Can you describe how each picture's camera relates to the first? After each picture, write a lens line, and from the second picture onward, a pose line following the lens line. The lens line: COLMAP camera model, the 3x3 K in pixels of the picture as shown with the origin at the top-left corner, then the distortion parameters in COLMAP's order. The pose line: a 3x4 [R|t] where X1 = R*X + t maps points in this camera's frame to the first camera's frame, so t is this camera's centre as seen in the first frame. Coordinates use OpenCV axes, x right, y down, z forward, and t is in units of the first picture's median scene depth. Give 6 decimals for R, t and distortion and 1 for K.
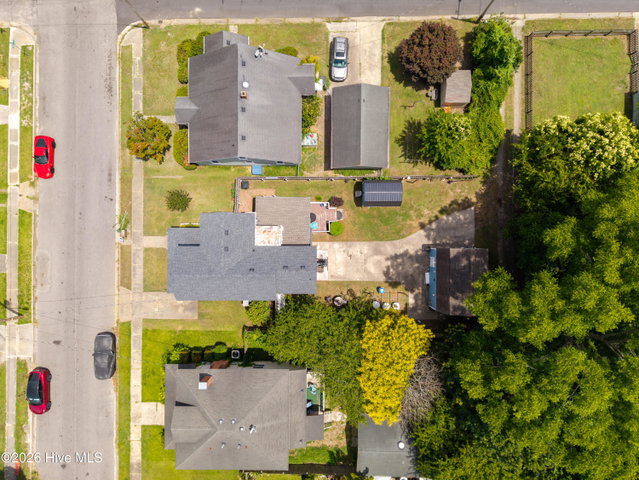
lens RADIAL K [[430.6, 0, 317.9], [0, 430.6, 238.1], [0, 0, 1]] dist [0.036702, -0.039976]
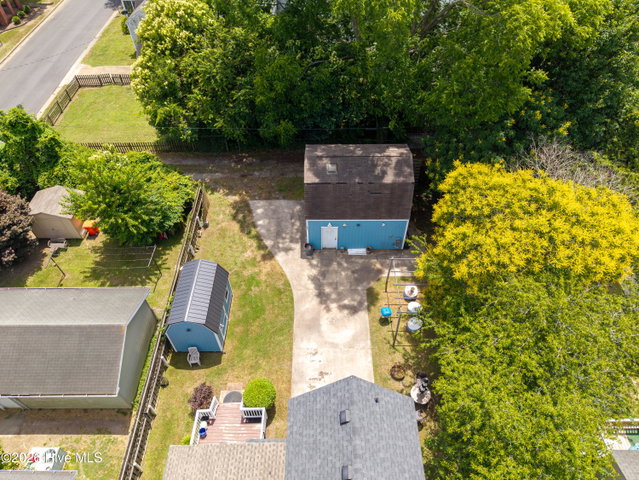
lens RADIAL K [[430.6, 0, 317.9], [0, 430.6, 238.1], [0, 0, 1]] dist [0.036702, -0.039976]
pose [[0.000410, -0.708578, 0.705633, -0.158230], [0.999930, -0.008026, -0.008640, 0.043821], [0.011785, 0.705587, 0.708525, 0.557233]]
